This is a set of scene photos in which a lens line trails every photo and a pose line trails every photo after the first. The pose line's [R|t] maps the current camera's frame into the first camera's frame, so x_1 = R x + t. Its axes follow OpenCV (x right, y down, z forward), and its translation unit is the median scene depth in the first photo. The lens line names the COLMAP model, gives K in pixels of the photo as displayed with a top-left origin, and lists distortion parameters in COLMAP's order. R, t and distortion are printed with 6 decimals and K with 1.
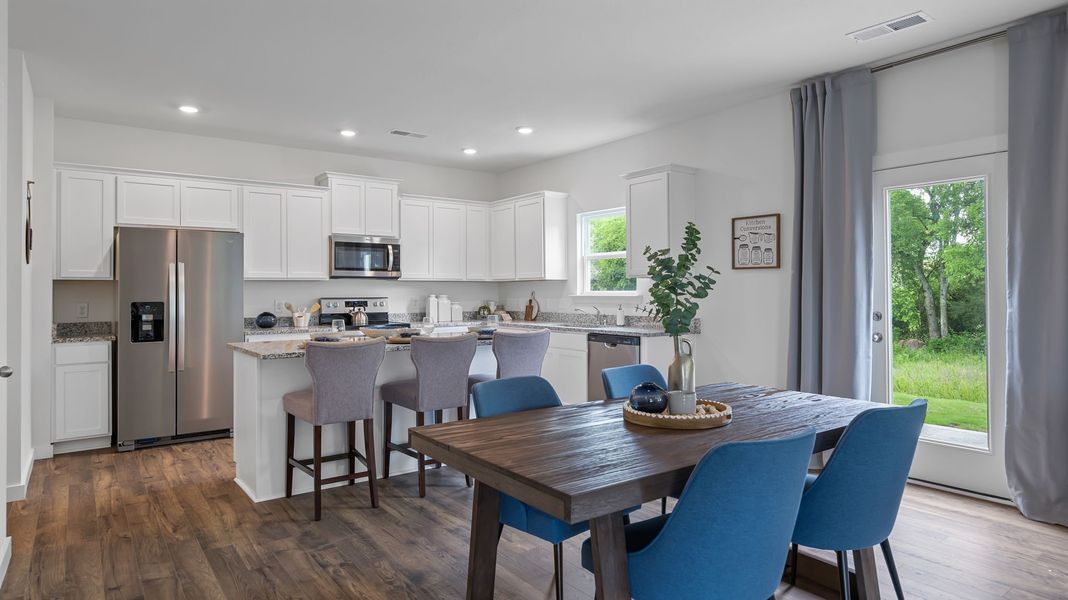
lens RADIAL K [[634.2, 0, 534.0], [0, 634.2, 300.0], [0, 0, 1]] dist [-0.001515, -0.000241]
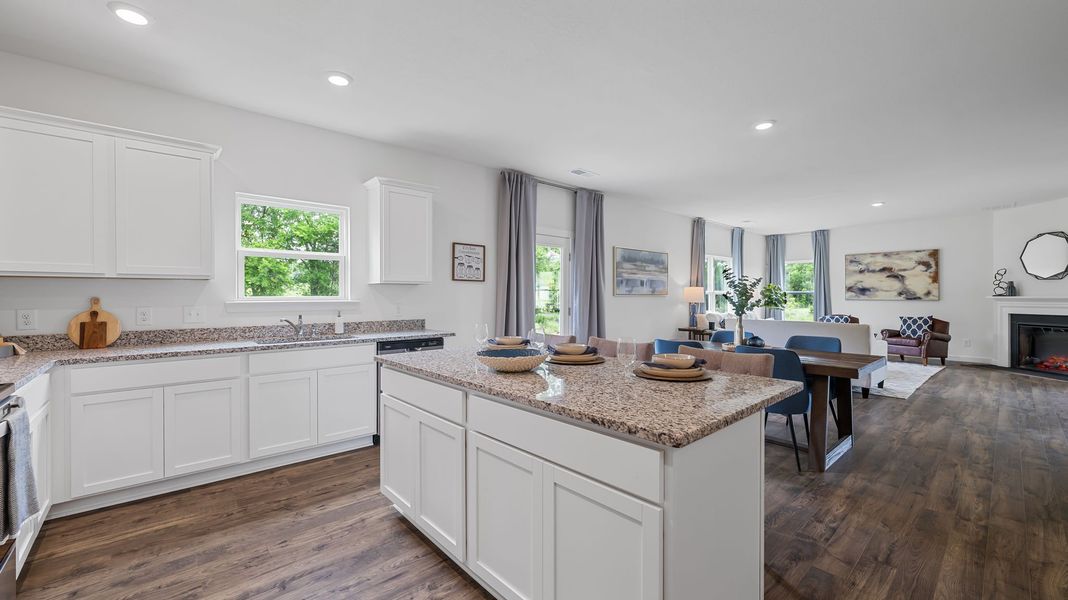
lens RADIAL K [[426.5, 0, 534.0], [0, 426.5, 300.0], [0, 0, 1]] dist [-0.000646, -0.000027]
pose [[-0.102488, -0.003876, 0.994727, -0.629244], [0.016050, 0.999856, 0.005549, -0.009733], [-0.994605, 0.016534, -0.102411, 0.967892]]
